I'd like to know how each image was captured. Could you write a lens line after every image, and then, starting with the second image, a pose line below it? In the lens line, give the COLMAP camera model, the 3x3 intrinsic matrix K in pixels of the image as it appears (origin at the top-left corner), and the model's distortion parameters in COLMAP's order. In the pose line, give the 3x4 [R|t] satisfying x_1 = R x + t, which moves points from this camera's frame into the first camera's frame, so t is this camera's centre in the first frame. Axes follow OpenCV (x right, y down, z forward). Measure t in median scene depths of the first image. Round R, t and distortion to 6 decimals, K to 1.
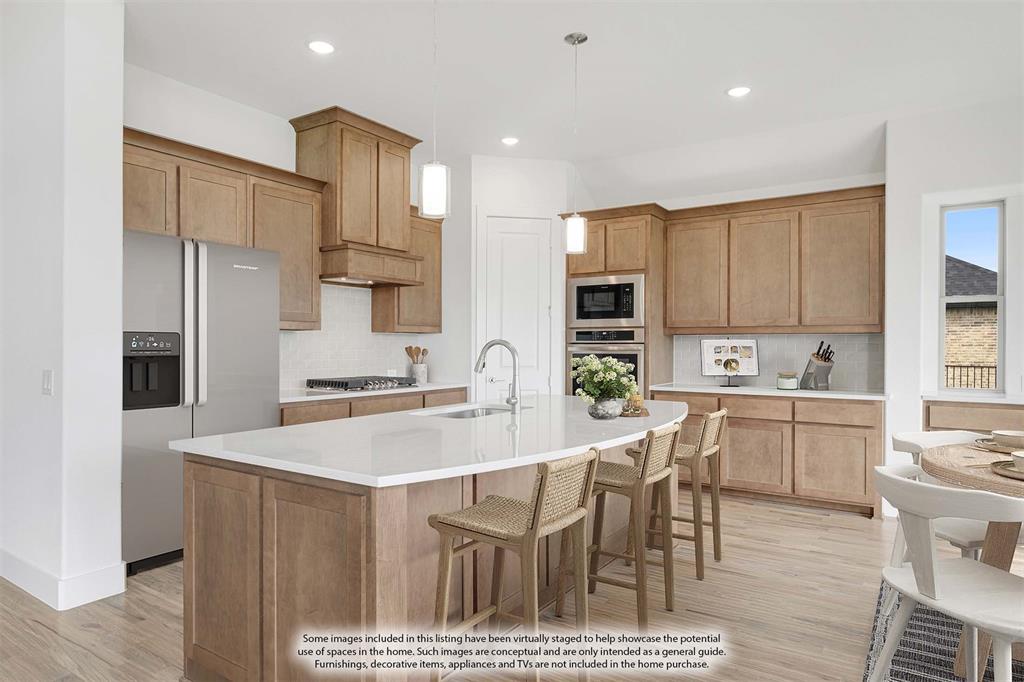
lens RADIAL K [[613.2, 0, 510.0], [0, 613.2, 345.8], [0, 0, 1]] dist [-0.006354, -0.000945]
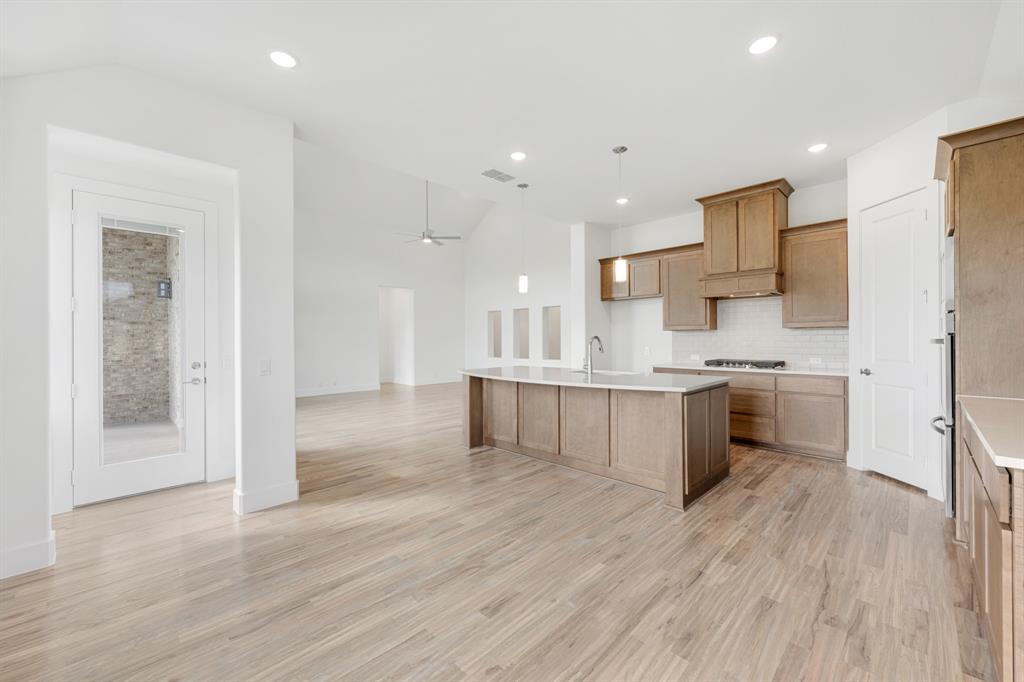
lens RADIAL K [[409.0, 0, 510.3], [0, 409.0, 344.8], [0, 0, 1]] dist [-0.001416, -0.000138]
pose [[-0.192232, 0.010500, -0.981293, 0.782558], [0.003287, 0.999944, 0.010056, 0.002685], [0.981344, -0.001292, -0.192256, 0.591127]]
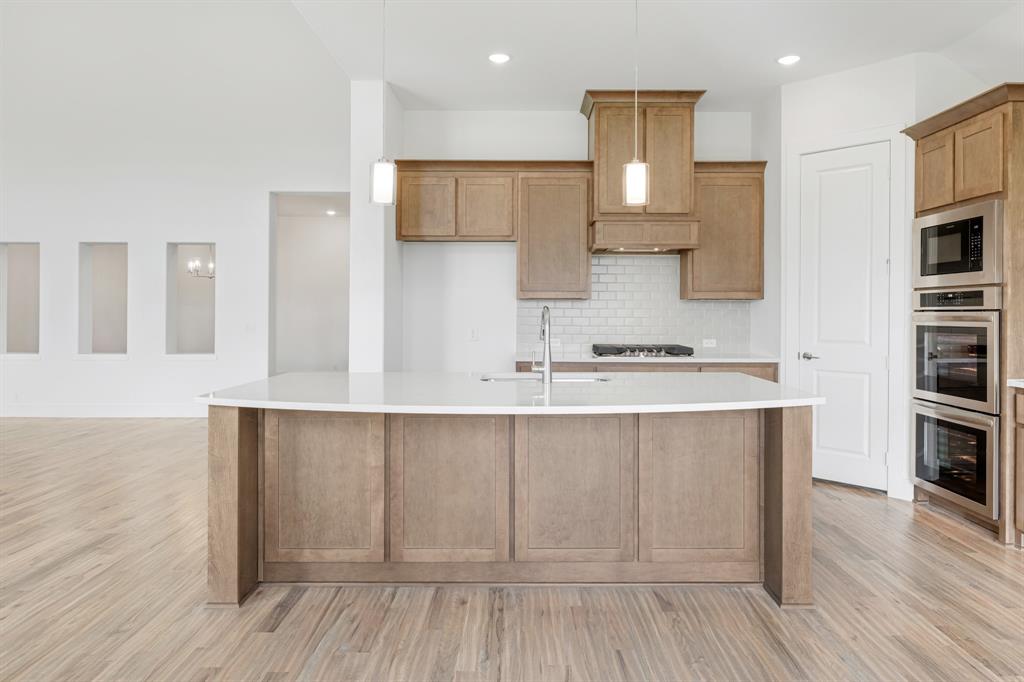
lens RADIAL K [[639.0, 0, 533.5], [0, 639.0, 316.2], [0, 0, 1]] dist [-0.001847, -0.001669]
pose [[0.566291, 0.005559, -0.824187, 0.488434], [-0.003808, 0.999984, 0.004129, 0.000973], [0.824196, 0.000801, 0.566303, 0.241769]]
